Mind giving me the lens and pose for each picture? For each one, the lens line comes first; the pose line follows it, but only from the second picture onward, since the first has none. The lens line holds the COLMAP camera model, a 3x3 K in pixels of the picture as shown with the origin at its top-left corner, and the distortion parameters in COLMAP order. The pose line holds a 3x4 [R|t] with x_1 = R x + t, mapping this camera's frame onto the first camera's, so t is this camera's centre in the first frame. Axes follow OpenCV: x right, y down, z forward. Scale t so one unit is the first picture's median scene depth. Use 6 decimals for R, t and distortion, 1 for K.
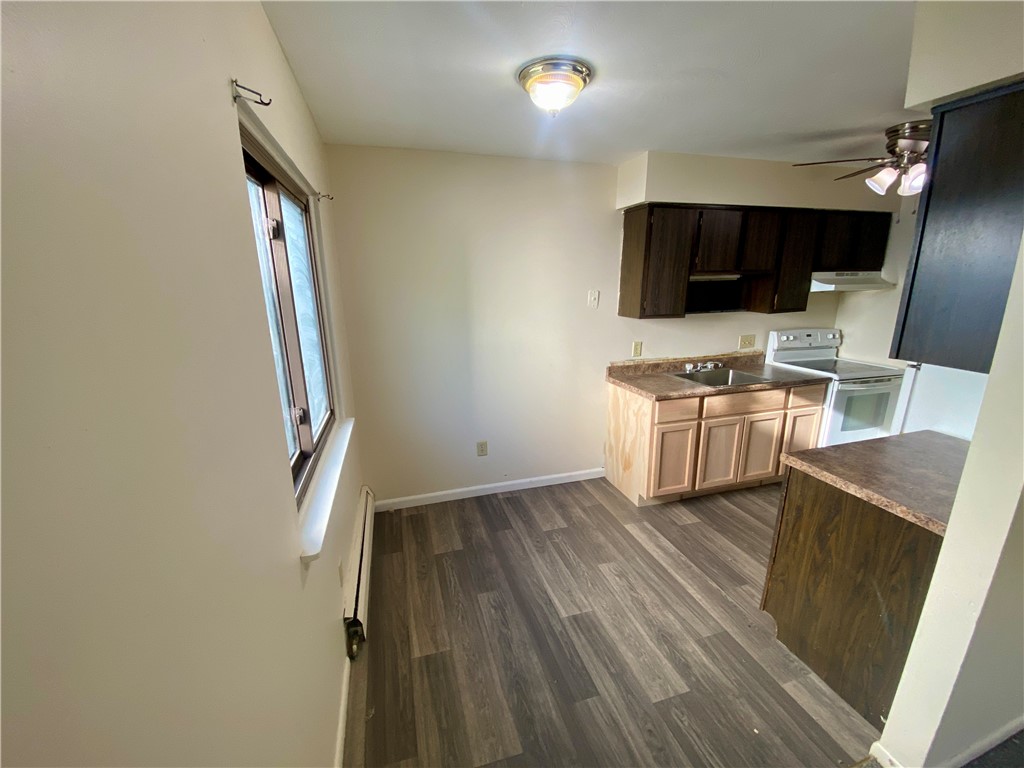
lens RADIAL K [[416.7, 0, 511.2], [0, 416.7, 385.2], [0, 0, 1]] dist [-0.003737, -0.004738]
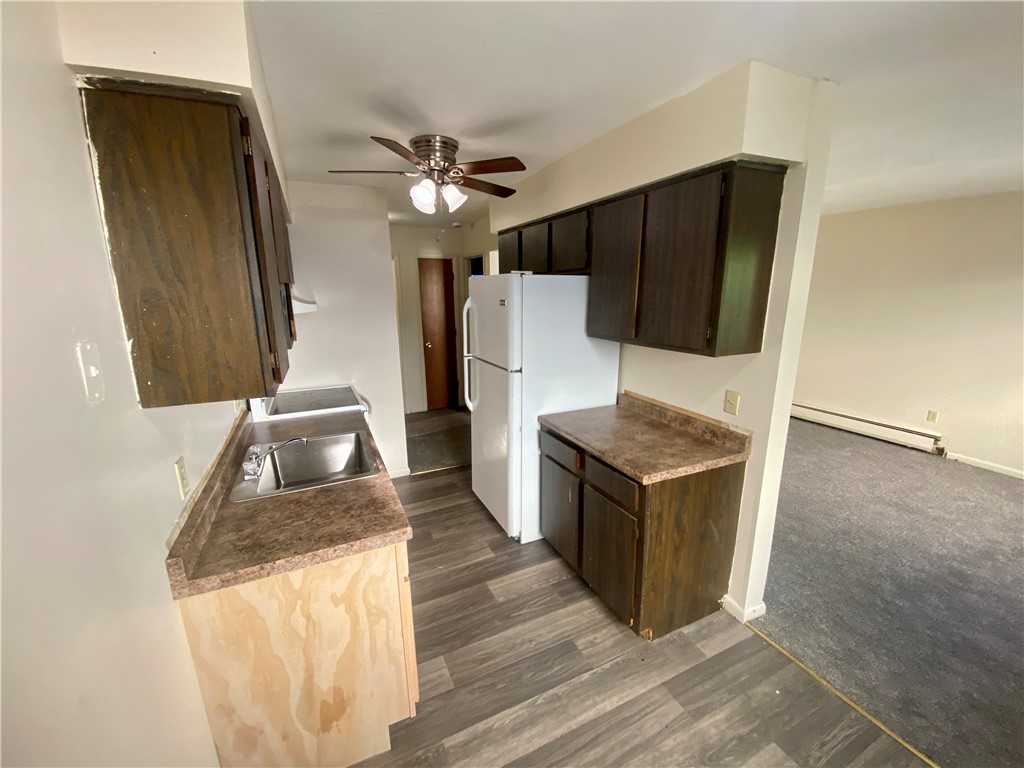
lens RADIAL K [[416.7, 0, 511.4], [0, 416.7, 386.4], [0, 0, 1]] dist [-0.003737, -0.004738]
pose [[-0.153196, -0.212191, 0.965146, -0.141697], [0.245147, 0.937984, 0.245131, -0.272333], [-0.957306, 0.274156, -0.091677, 1.066124]]
